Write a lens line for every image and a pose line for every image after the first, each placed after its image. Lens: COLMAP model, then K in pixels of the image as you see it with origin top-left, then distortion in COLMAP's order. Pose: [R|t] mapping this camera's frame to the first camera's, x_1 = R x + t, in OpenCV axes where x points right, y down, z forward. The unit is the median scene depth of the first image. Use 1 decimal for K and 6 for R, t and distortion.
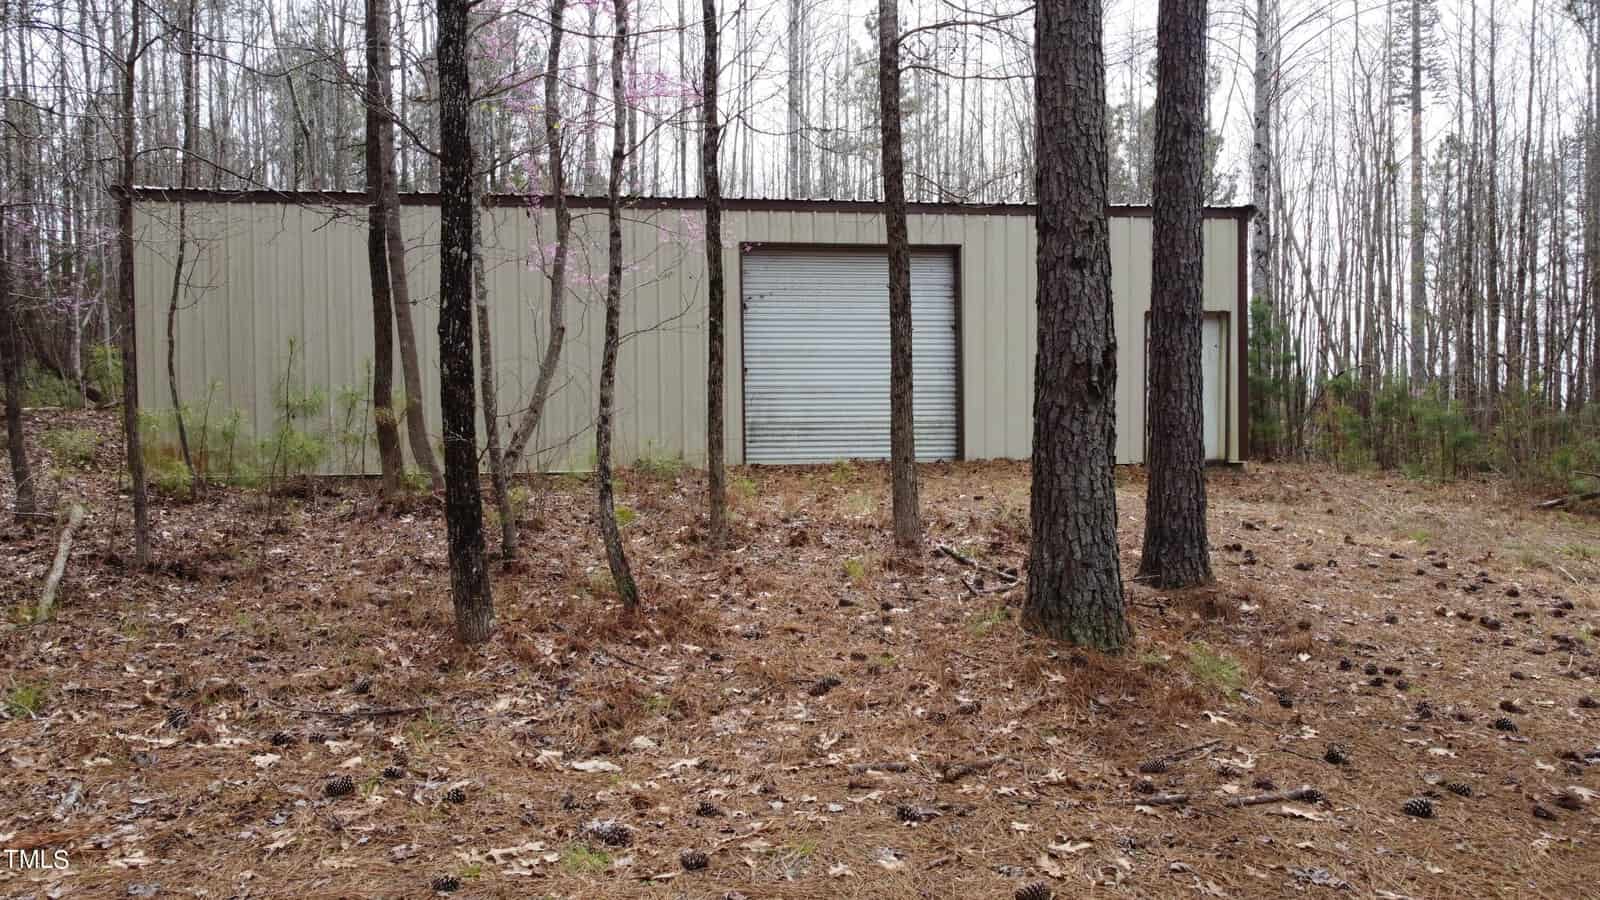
lens RADIAL K [[1222.4, 0, 799.2], [0, 1222.4, 439.4], [0, 0, 1]] dist [0.004579, -0.004649]
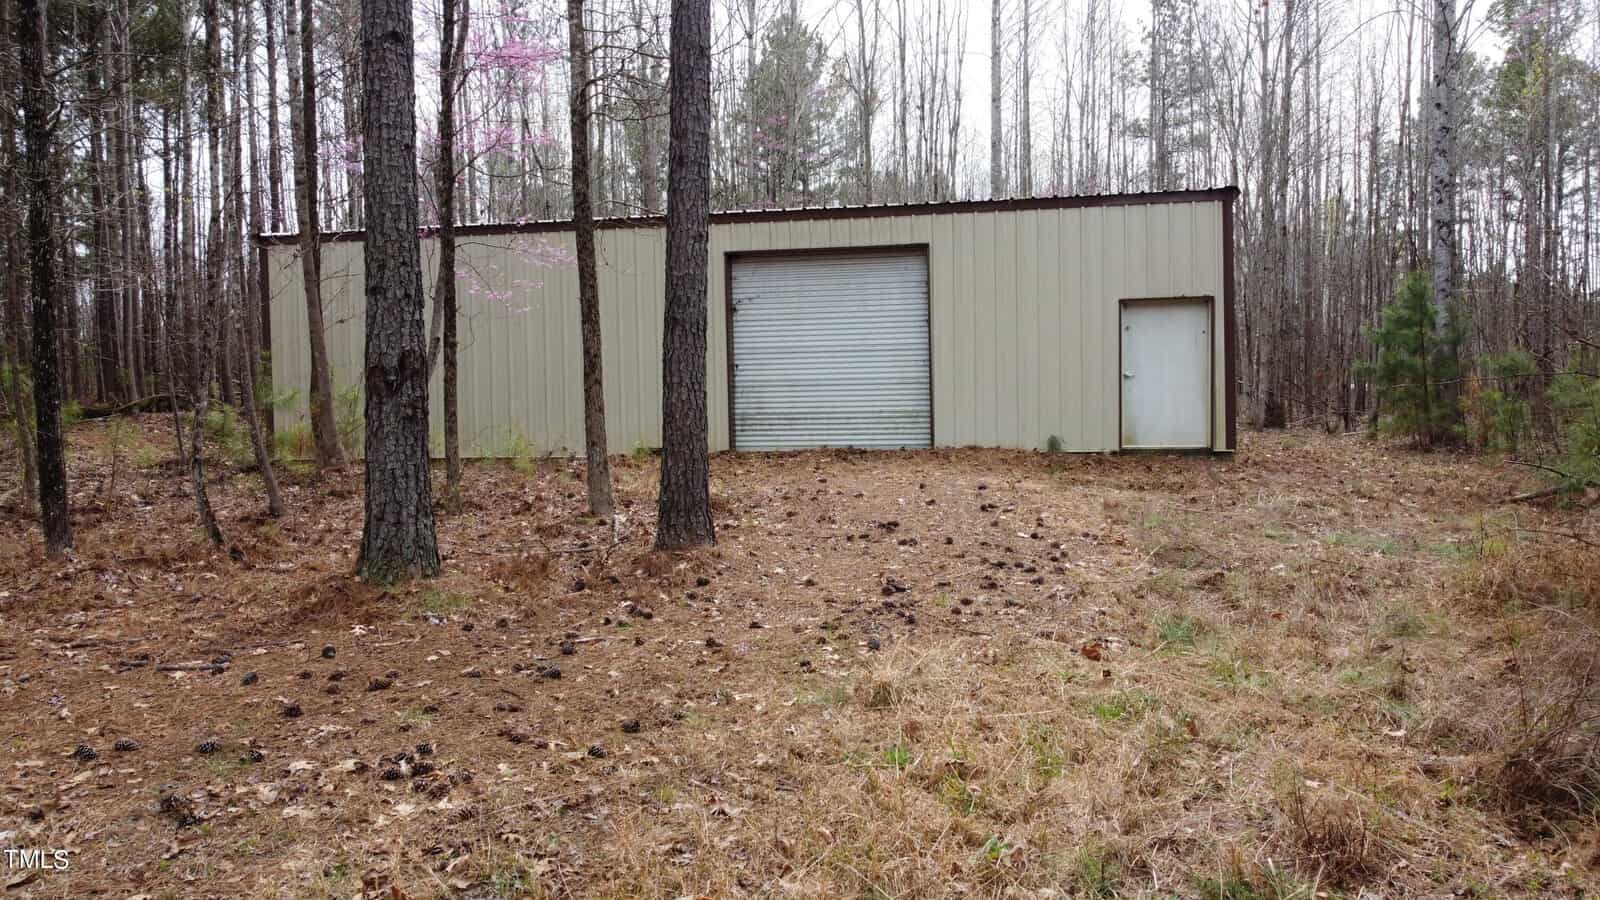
lens RADIAL K [[1222.4, 0, 802.0], [0, 1222.4, 449.4], [0, 0, 1]] dist [0.004579, -0.004649]
pose [[0.941438, 0.002418, -0.337179, 0.977092], [-0.000518, 0.999983, 0.005726, 0.031700], [0.337187, -0.005215, 0.941423, -0.074718]]
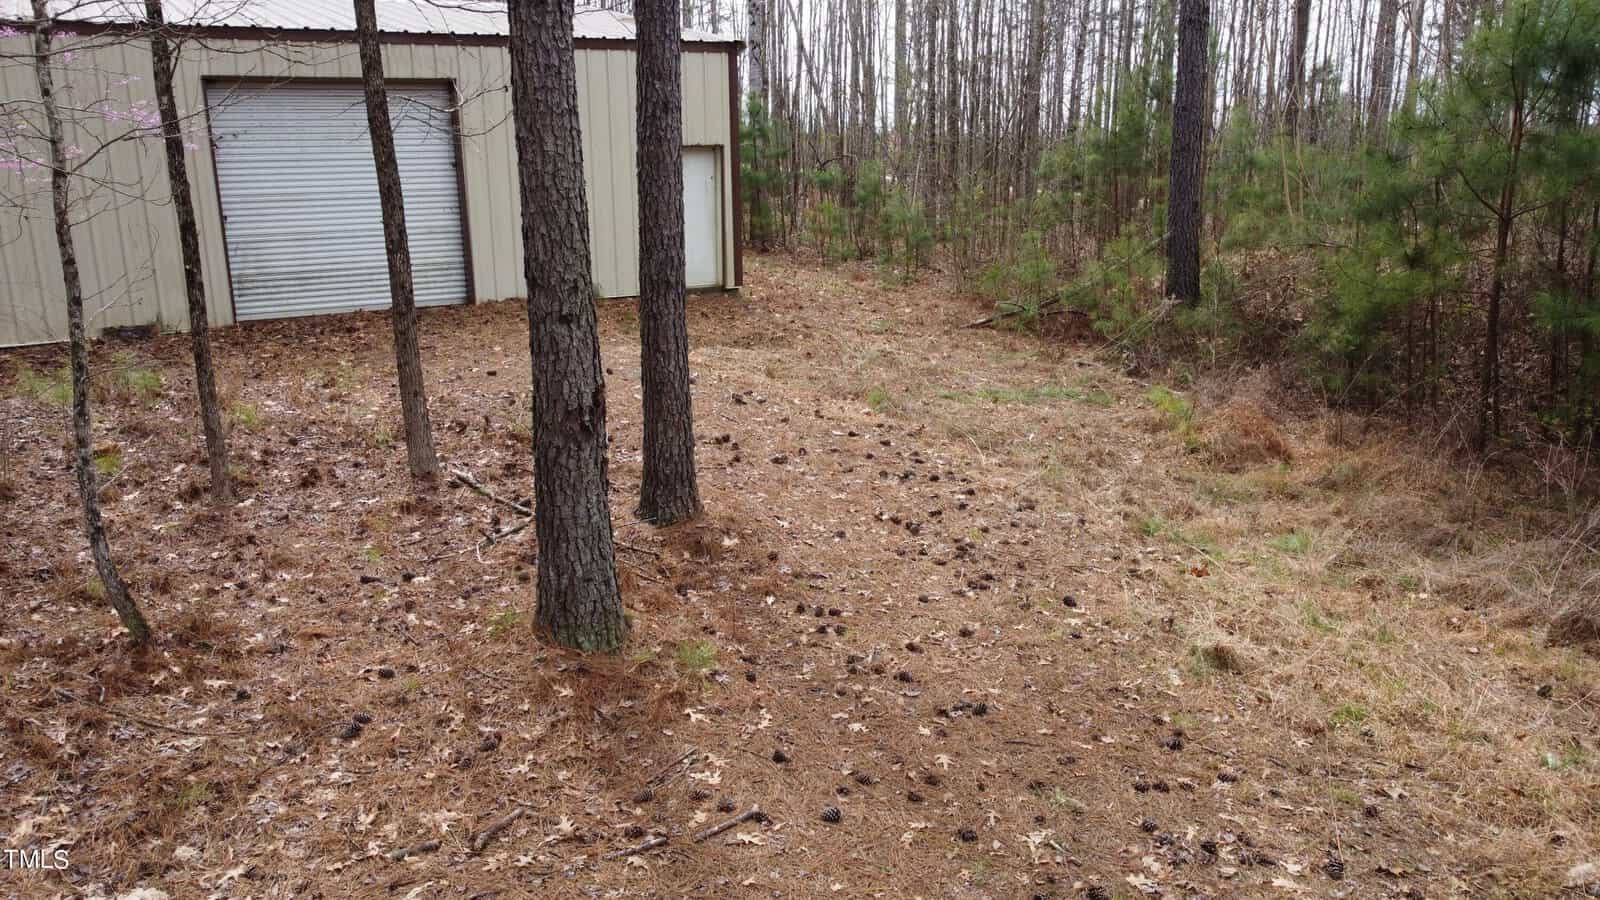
lens RADIAL K [[1222.4, 0, 798.0], [0, 1222.4, 449.6], [0, 0, 1]] dist [0.004579, -0.004649]
pose [[0.926352, -0.096106, 0.364193, 0.009645], [0.011948, 0.973912, 0.226611, -0.228012], [-0.376471, -0.205570, 0.903333, -0.072368]]
